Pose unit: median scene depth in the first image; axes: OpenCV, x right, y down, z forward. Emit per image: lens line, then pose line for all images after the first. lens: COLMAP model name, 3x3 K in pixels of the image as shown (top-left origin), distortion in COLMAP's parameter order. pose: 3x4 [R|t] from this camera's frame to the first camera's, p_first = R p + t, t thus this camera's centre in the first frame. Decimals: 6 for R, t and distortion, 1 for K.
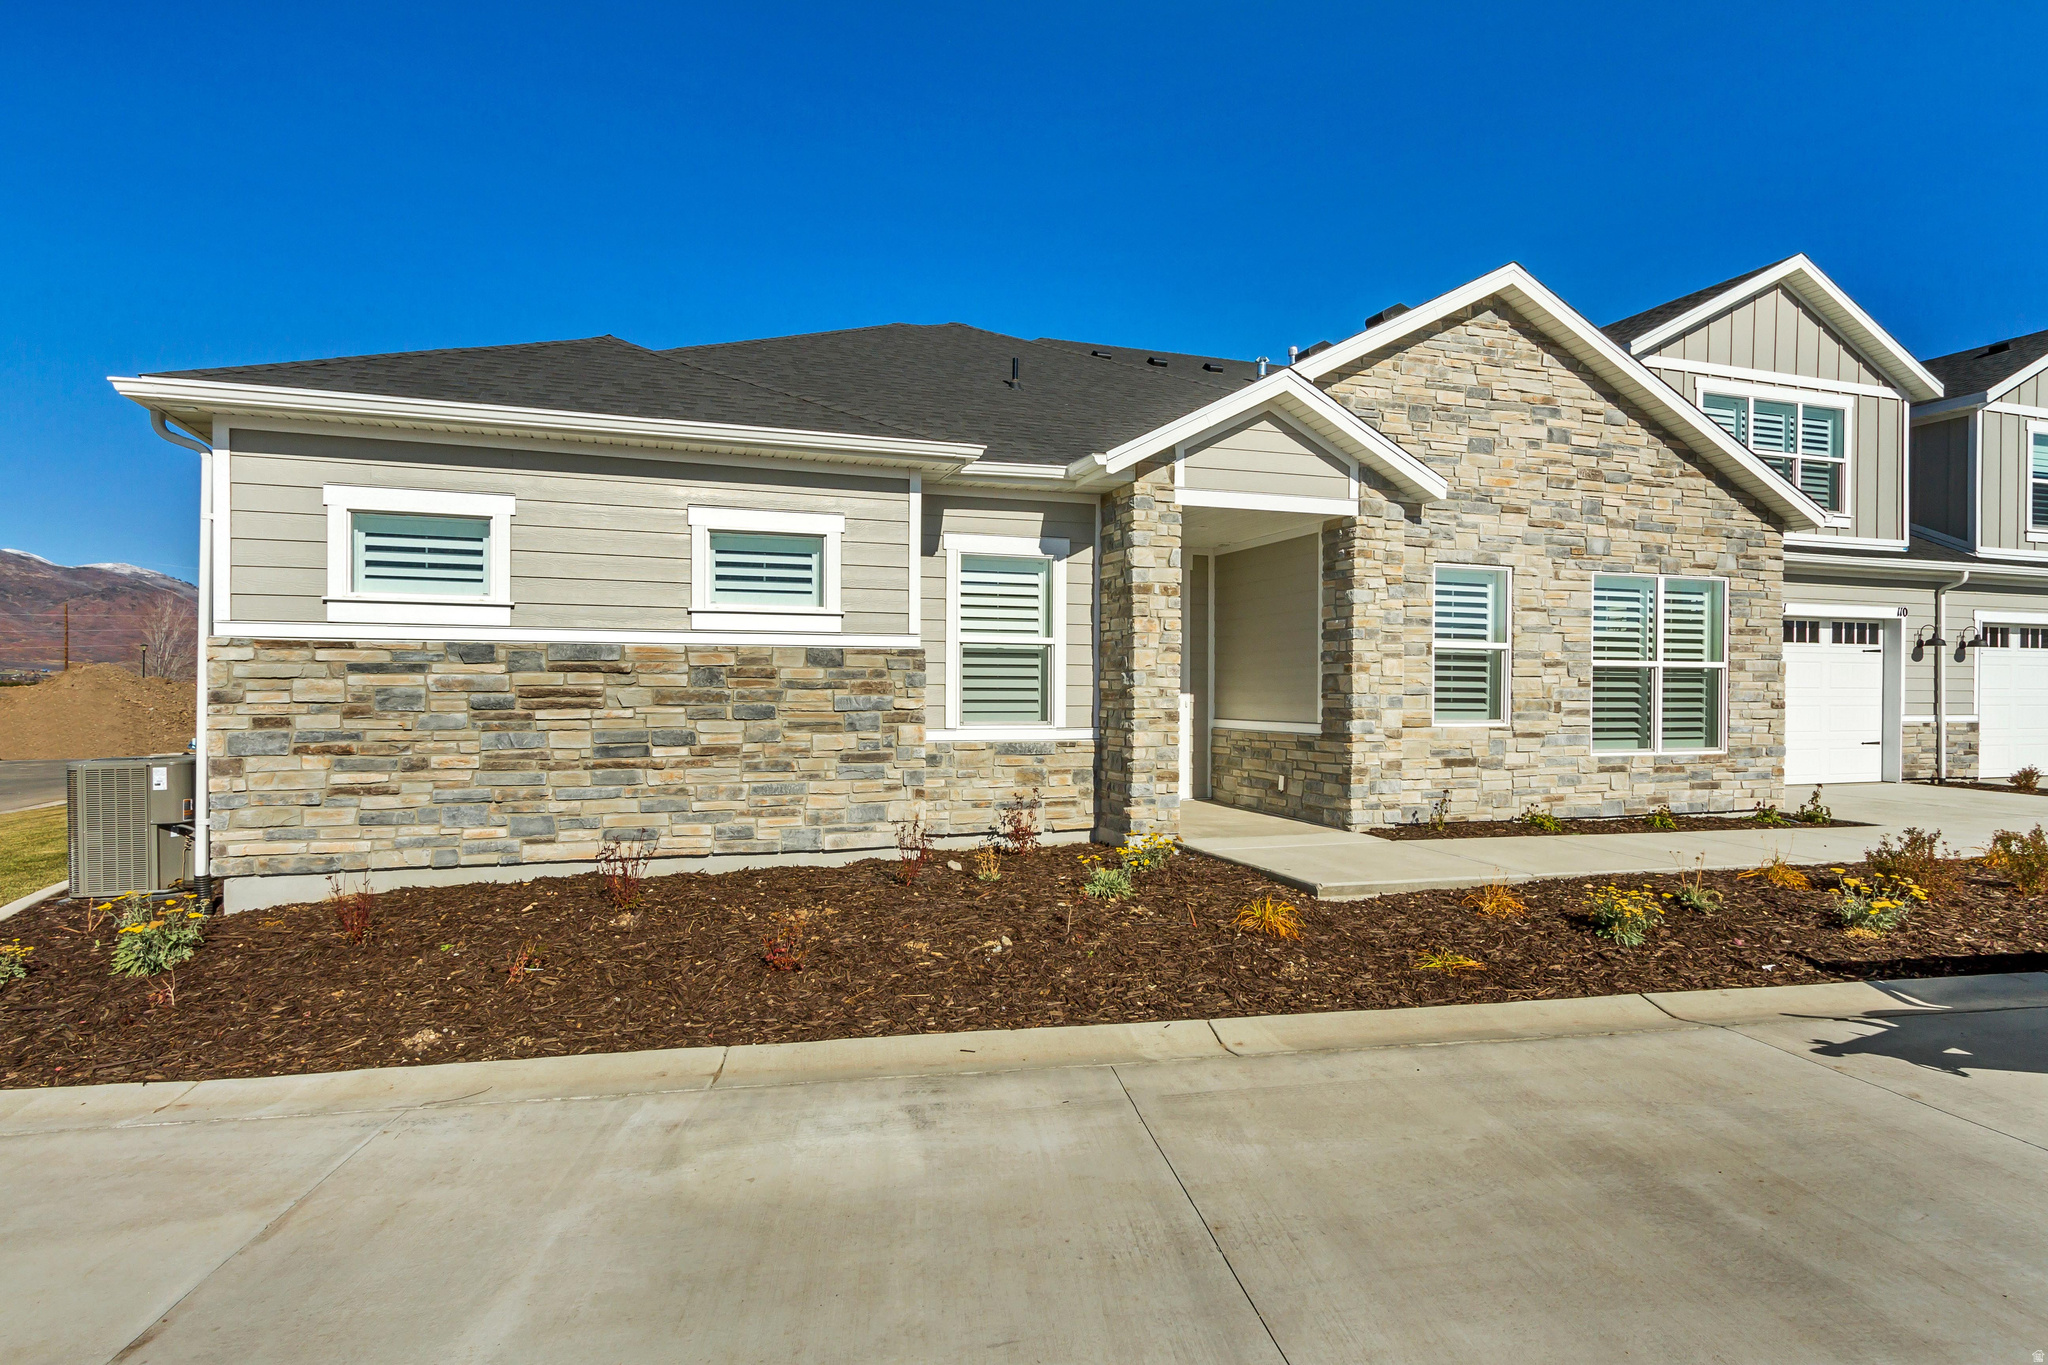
lens RADIAL K [[1081.4, 0, 1024.0], [0, 1081.4, 682.5], [0, 0, 1]] dist [0.000020, -0.000035]
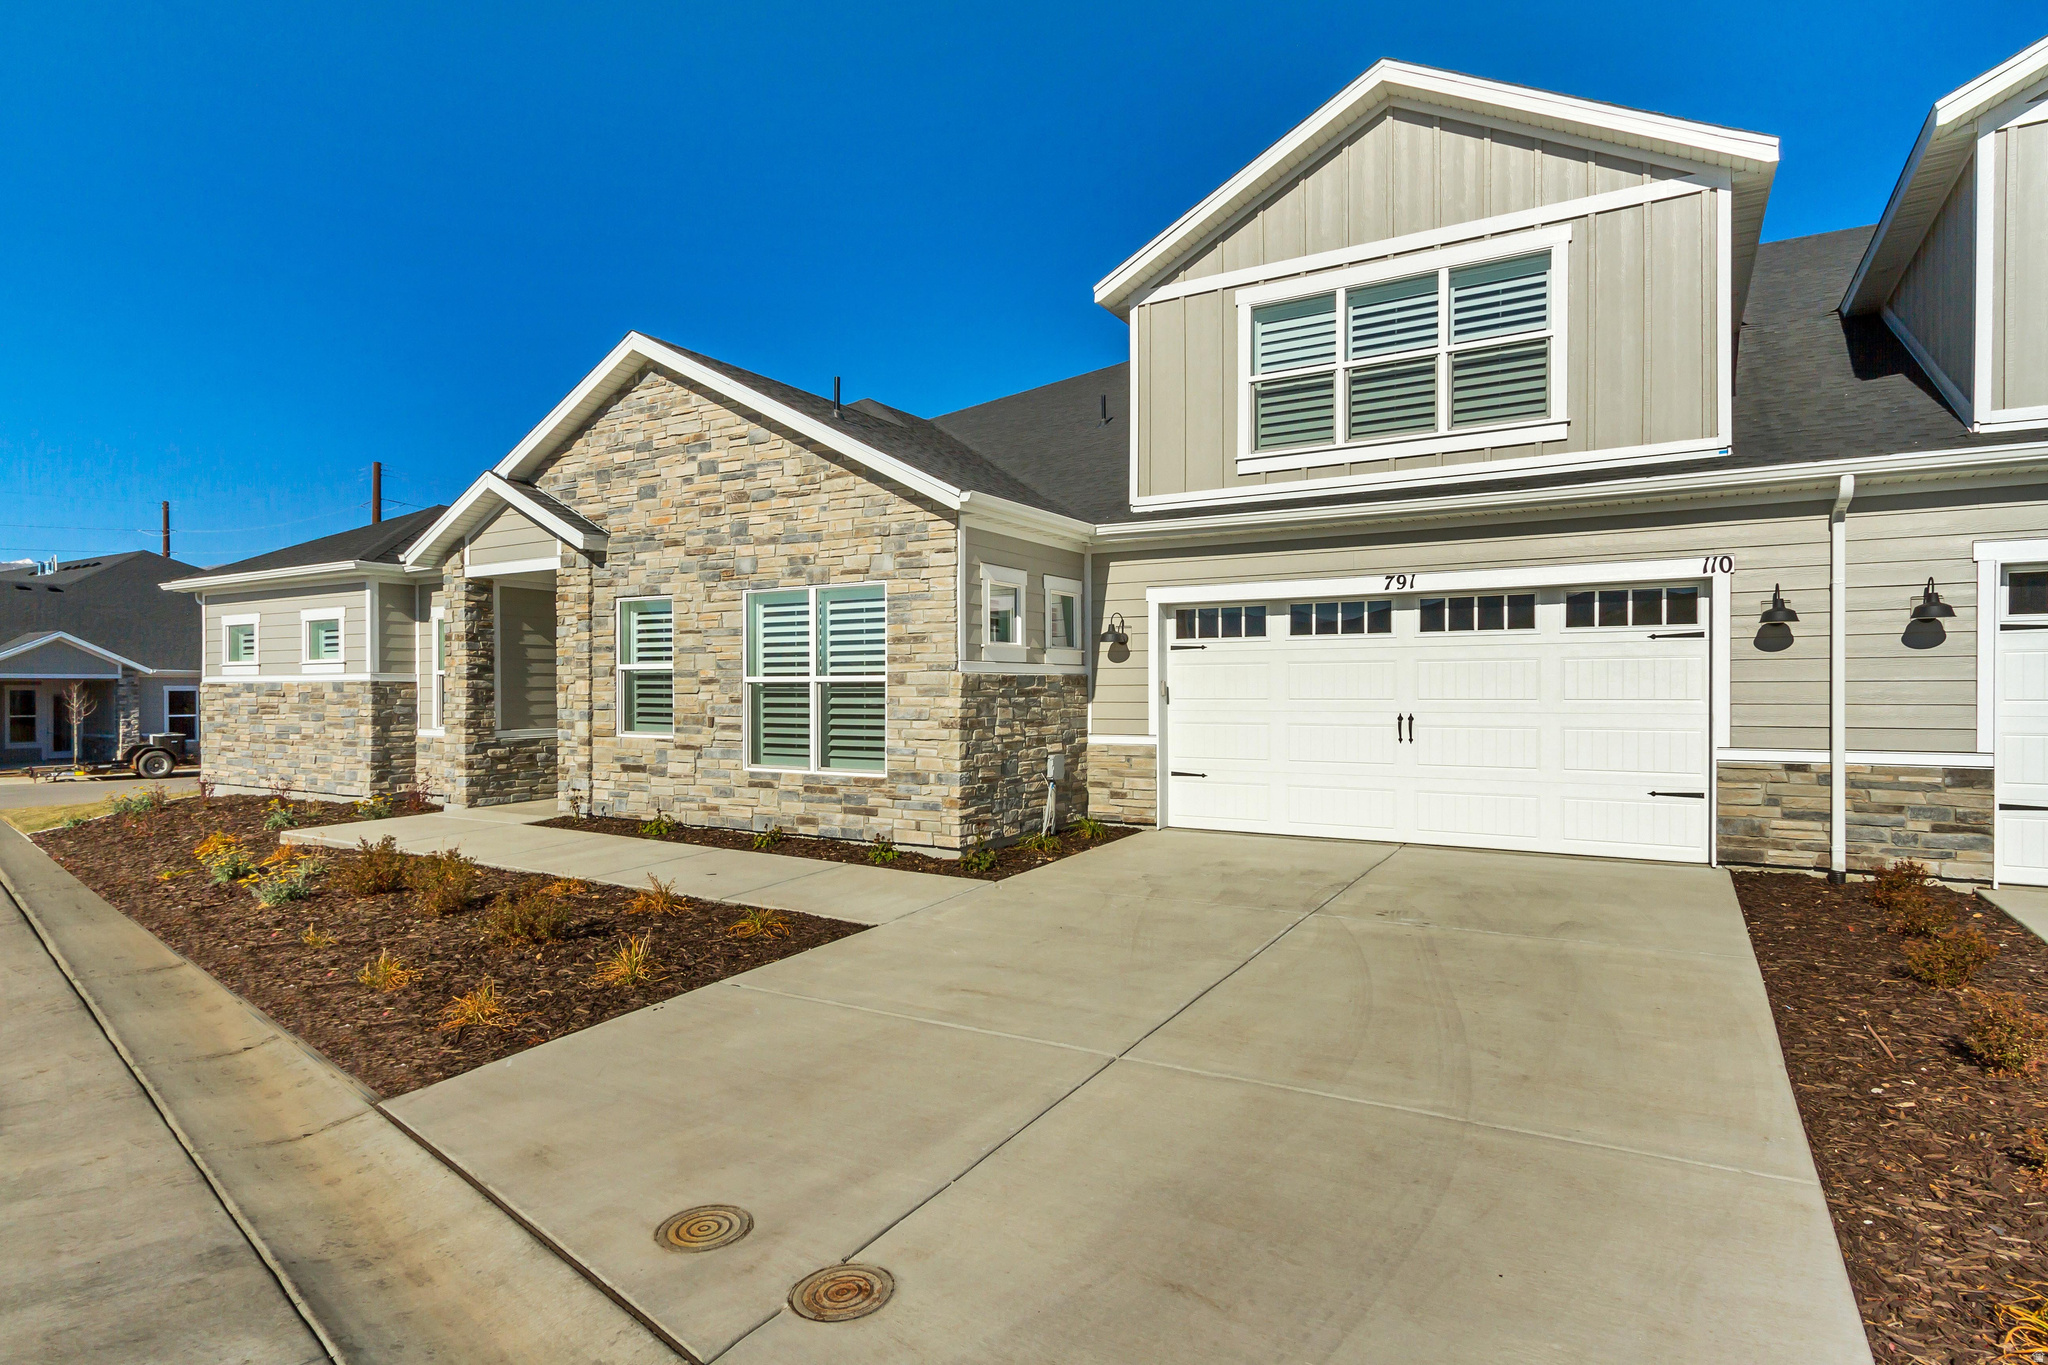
lens RADIAL K [[1081.4, 0, 1024.0], [0, 1081.4, 682.5], [0, 0, 1]] dist [0.000020, -0.000035]
pose [[0.652458, -0.011248, -0.757741, 1.725727], [0.009871, 0.999931, -0.006343, -0.007331], [0.757761, -0.003341, 0.652524, 0.620131]]
